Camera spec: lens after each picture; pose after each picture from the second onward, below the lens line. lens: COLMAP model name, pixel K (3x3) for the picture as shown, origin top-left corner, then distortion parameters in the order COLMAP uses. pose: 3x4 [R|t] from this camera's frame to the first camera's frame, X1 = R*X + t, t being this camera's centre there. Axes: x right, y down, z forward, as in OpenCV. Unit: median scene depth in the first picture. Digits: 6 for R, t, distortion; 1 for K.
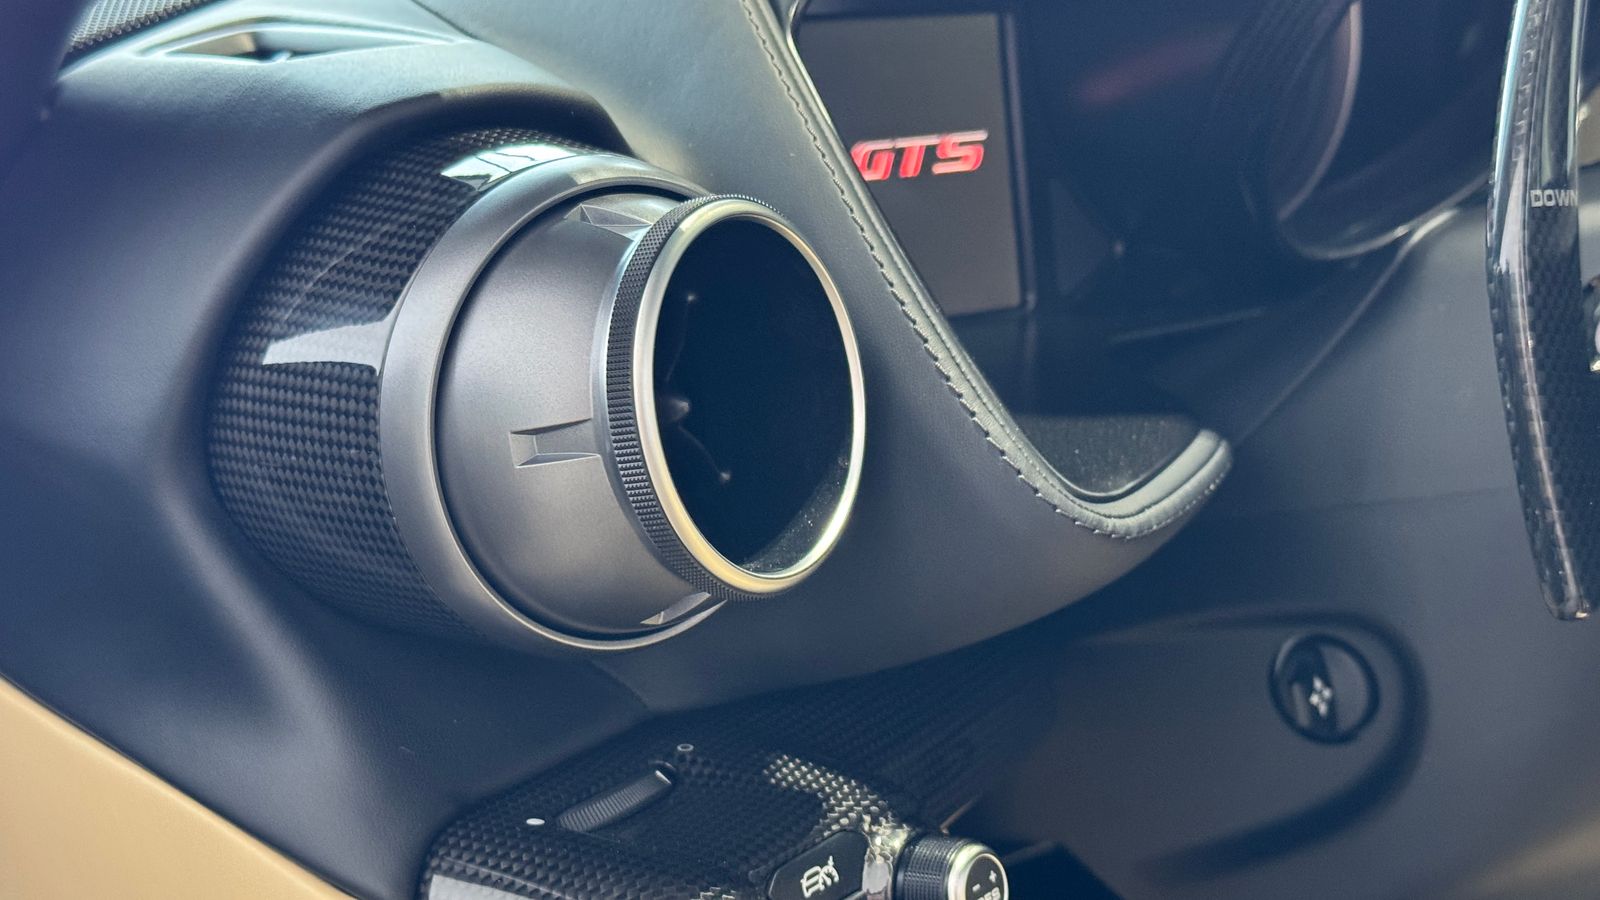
lens RADIAL K [[2263.6, 0, 800.0], [0, 2263.6, 450.0], [0, 0, 1]] dist [0.203244, 0.001167]
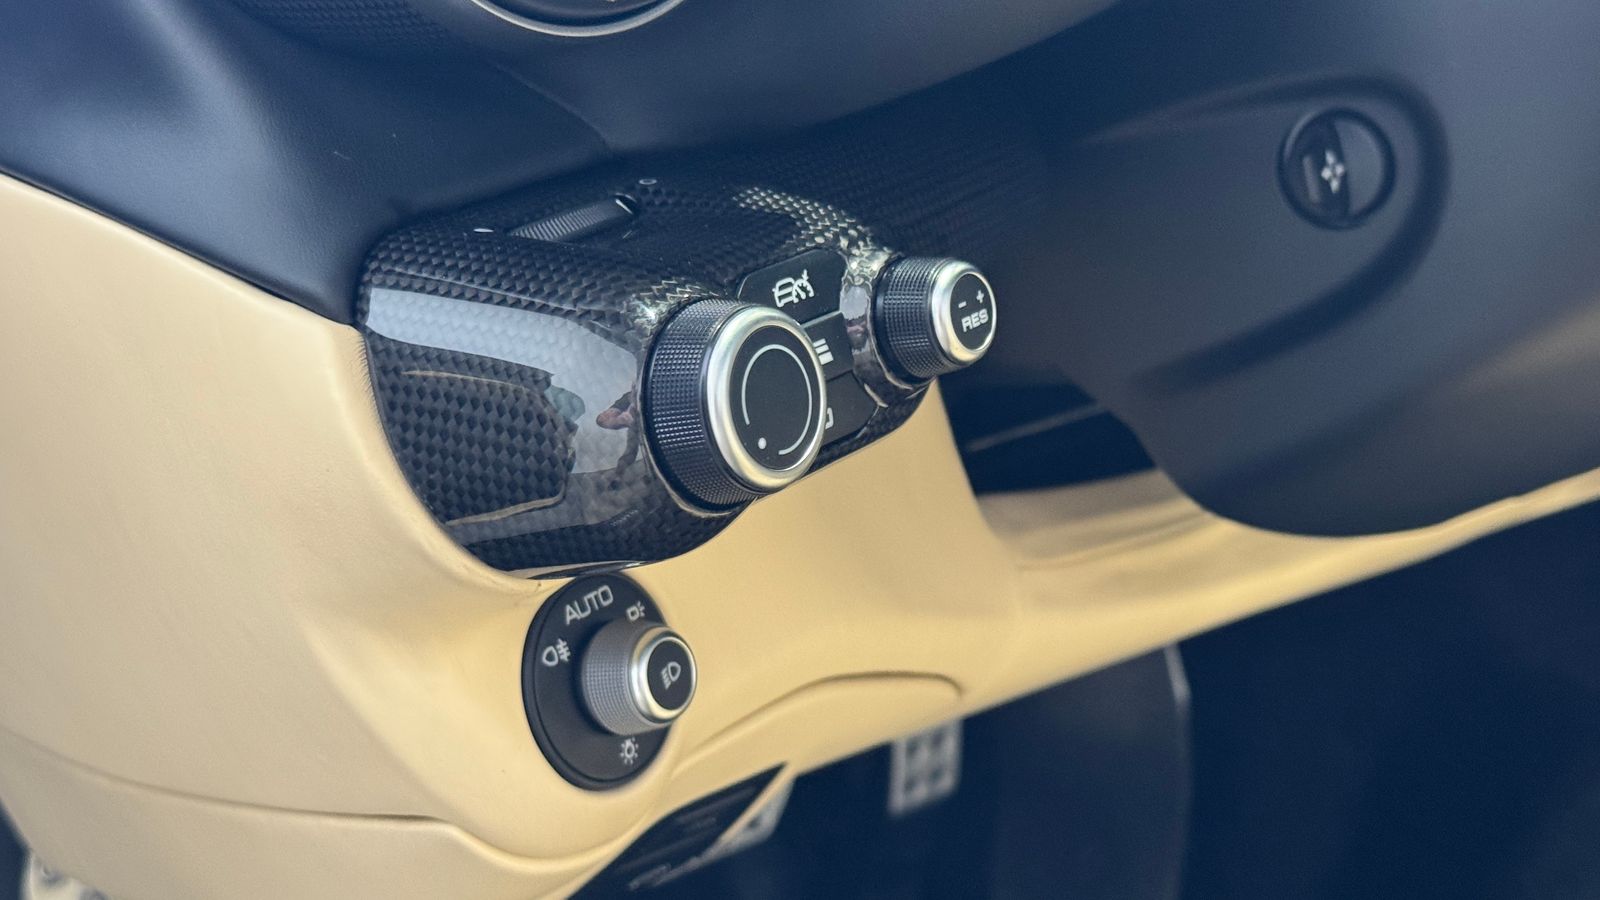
lens RADIAL K [[2263.6, 0, 800.0], [0, 2263.6, 450.0], [0, 0, 1]] dist [0.203244, 0.001167]
pose [[0.999952, -0.009058, 0.003732, 0.007127], [0.008664, 0.995472, 0.094660, 0.158971], [-0.004572, -0.094623, 0.995503, 0.074275]]
